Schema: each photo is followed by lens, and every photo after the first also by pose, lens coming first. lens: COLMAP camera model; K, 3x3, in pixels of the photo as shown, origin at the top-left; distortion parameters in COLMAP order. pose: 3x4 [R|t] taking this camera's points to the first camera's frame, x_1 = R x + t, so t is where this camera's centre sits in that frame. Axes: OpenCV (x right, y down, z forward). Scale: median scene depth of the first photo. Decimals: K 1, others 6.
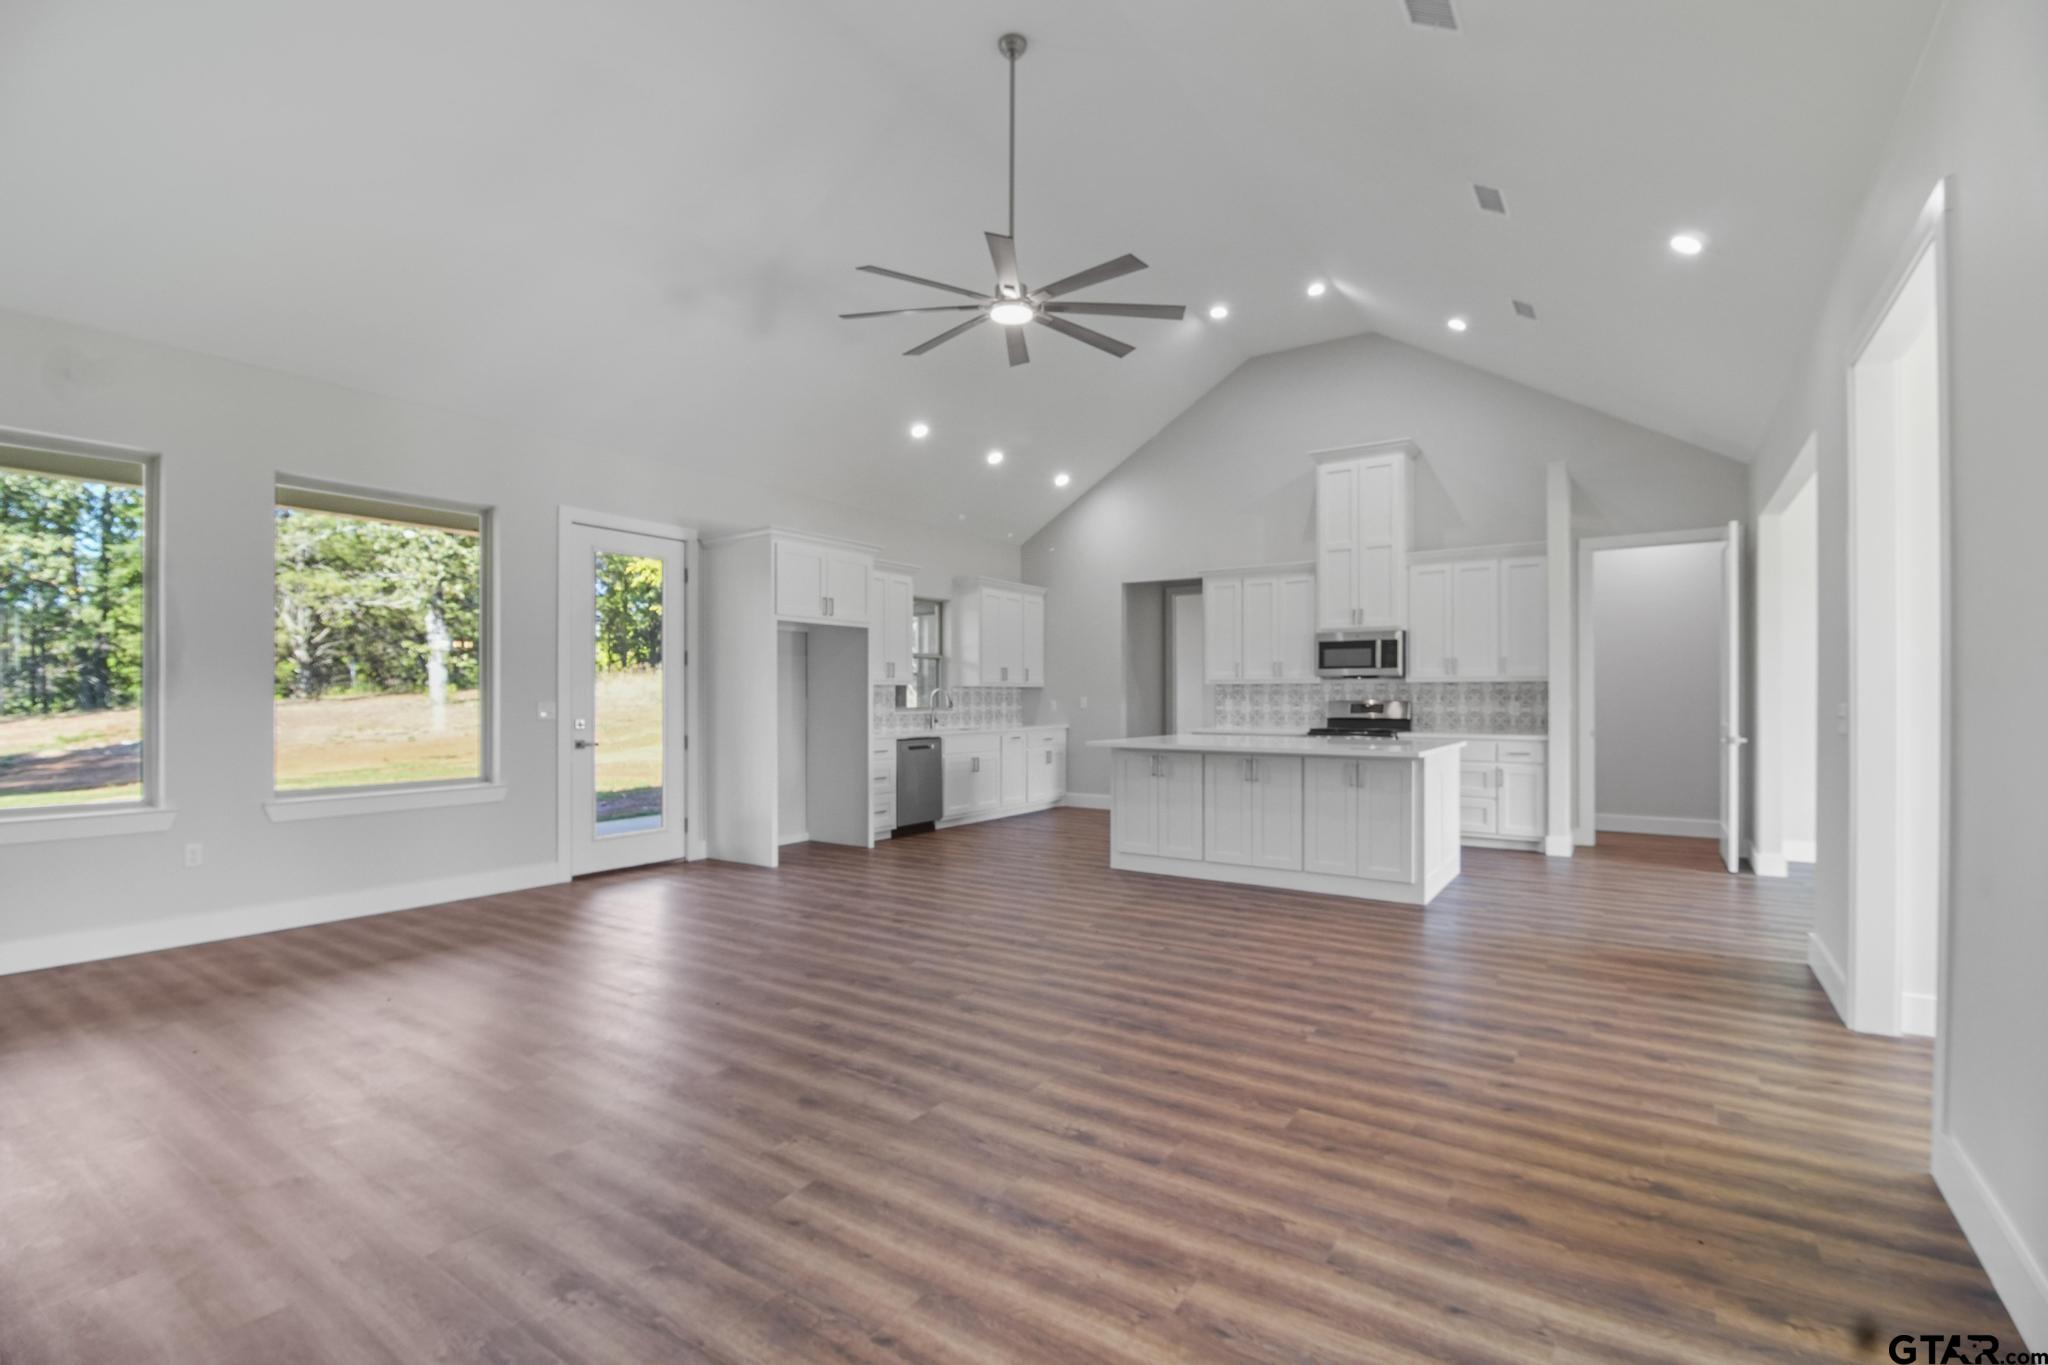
lens RADIAL K [[915.1, 0, 1030.2], [0, 915.1, 681.0], [0, 0, 1]] dist [-0.003760, -0.011404]
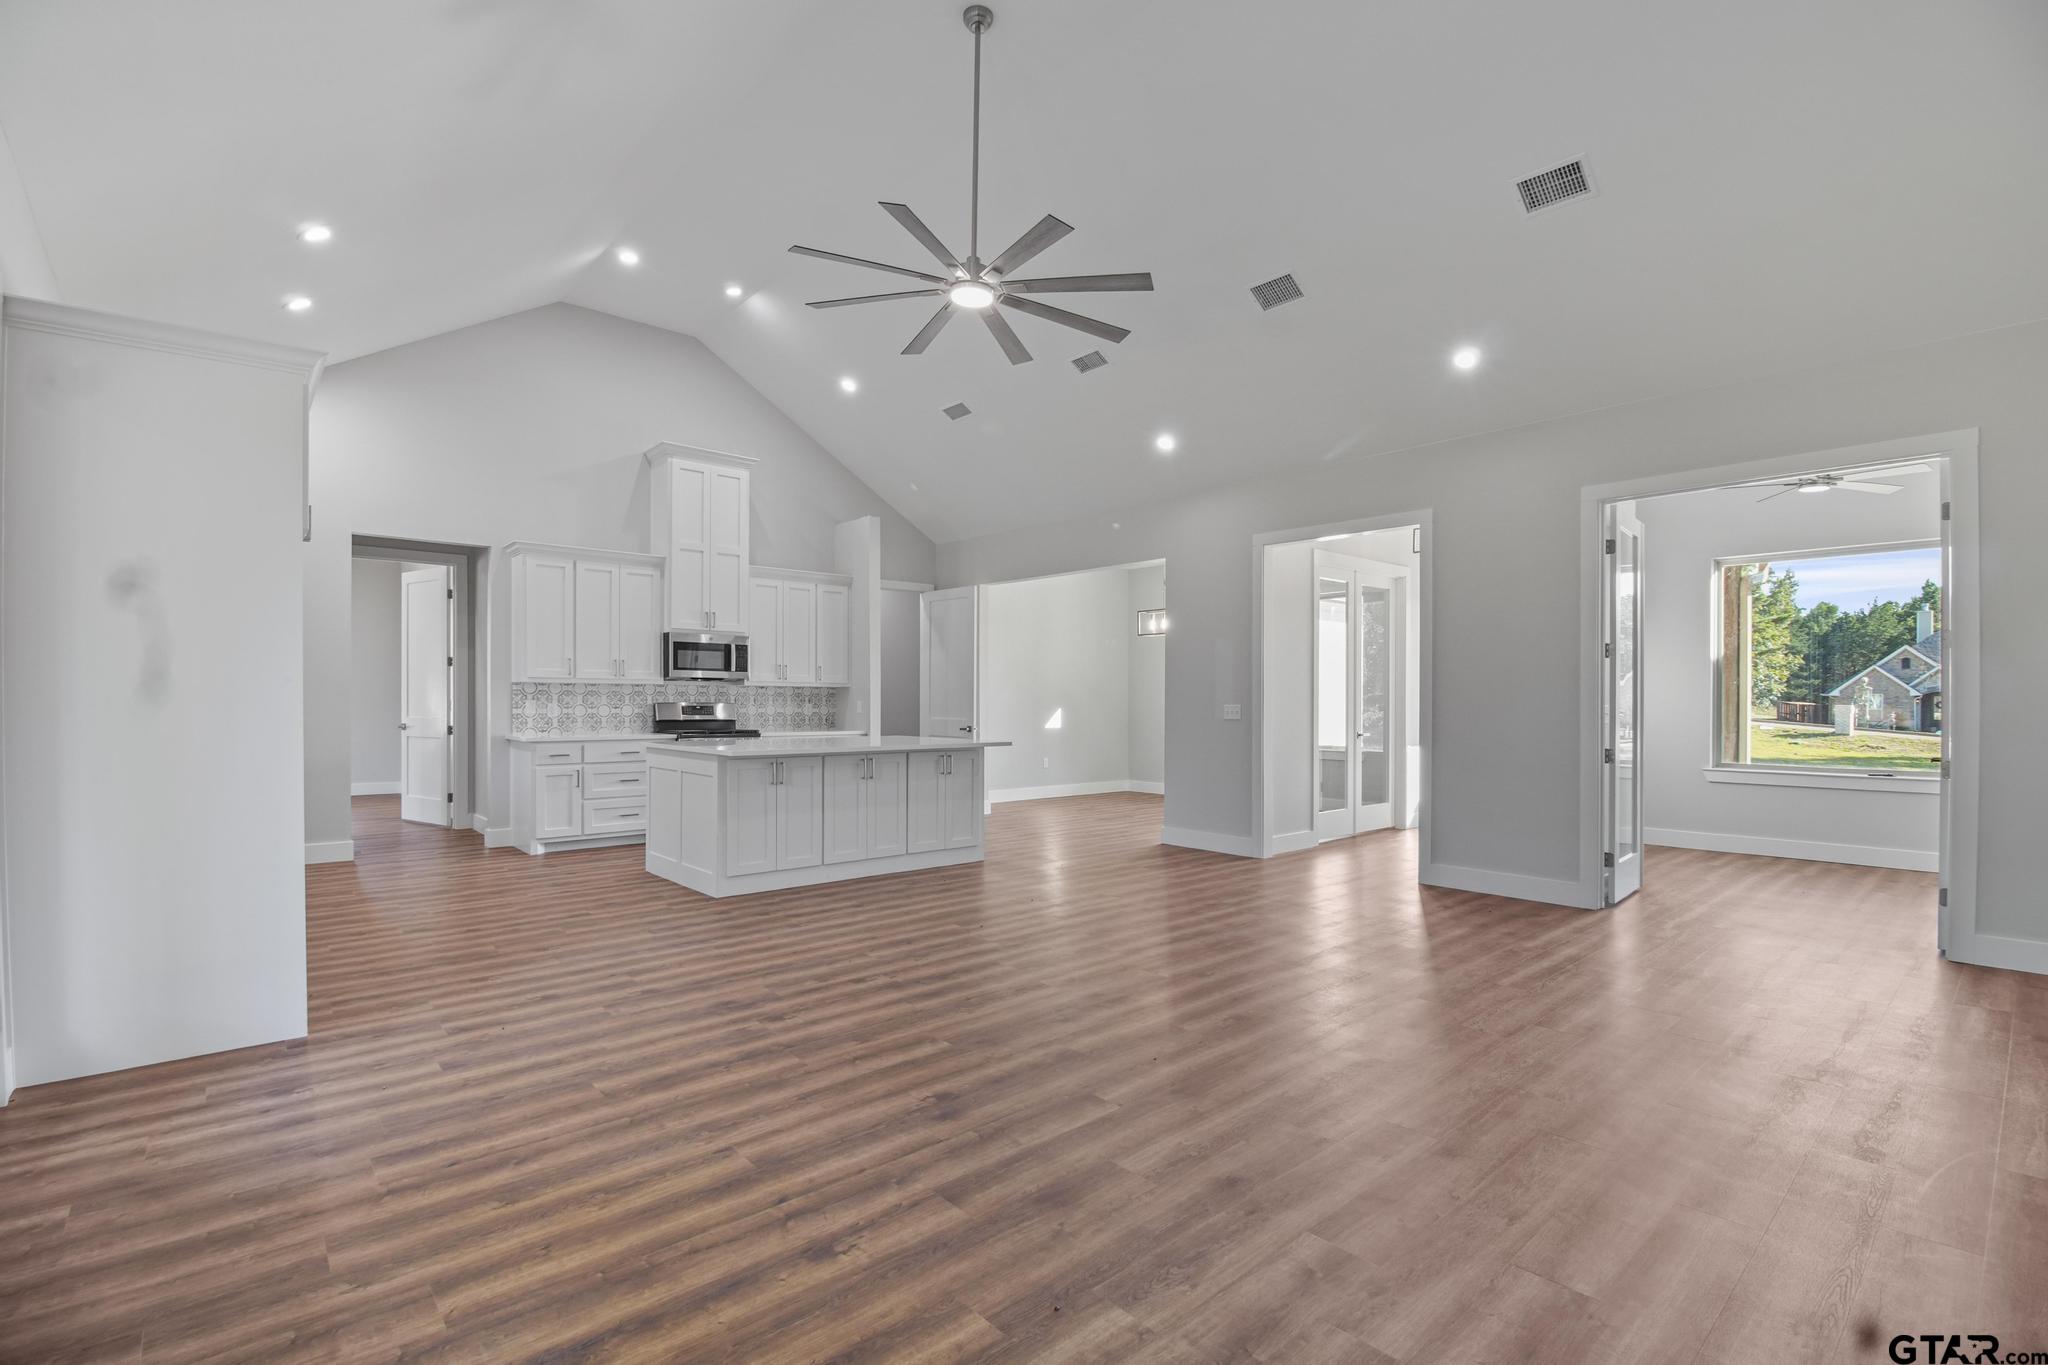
lens RADIAL K [[915.1, 0, 1030.2], [0, 915.1, 681.0], [0, 0, 1]] dist [-0.003760, -0.011404]
pose [[0.240572, 0.024833, 0.970313, -0.506368], [-0.020377, 0.999582, -0.020530, 0.010623], [-0.970417, -0.014833, 0.240978, 0.388717]]
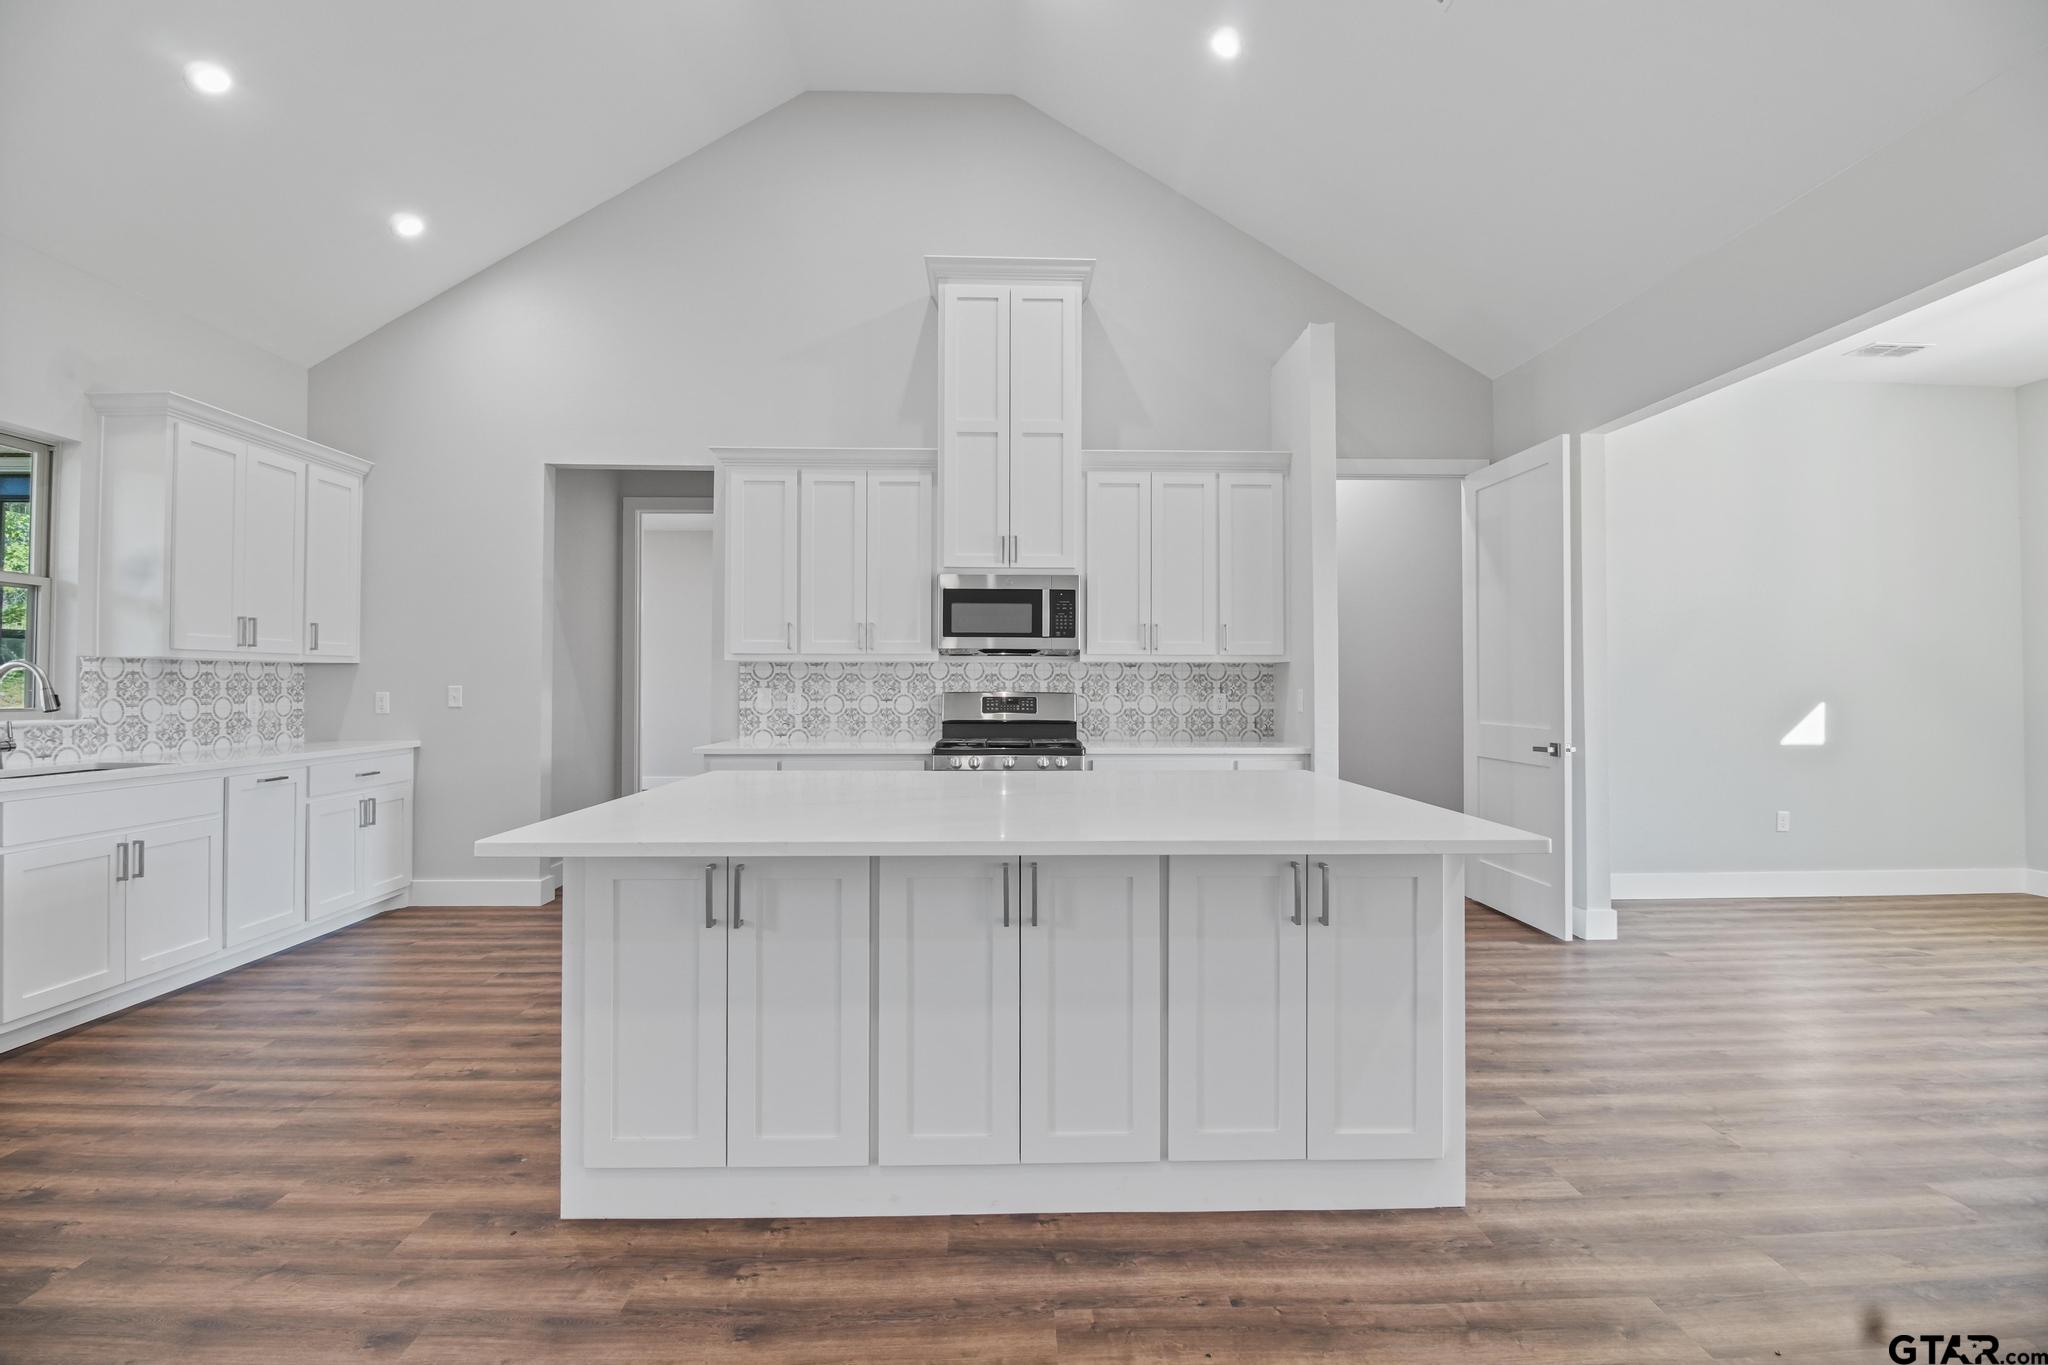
lens RADIAL K [[915.1, 0, 1030.2], [0, 915.1, 681.0], [0, 0, 1]] dist [-0.003760, -0.011404]
pose [[0.811775, 0.006286, 0.583936, 0.026220], [-0.012243, 0.999905, 0.006257, 0.010082], [-0.583841, -0.012228, 0.811776, 0.486627]]
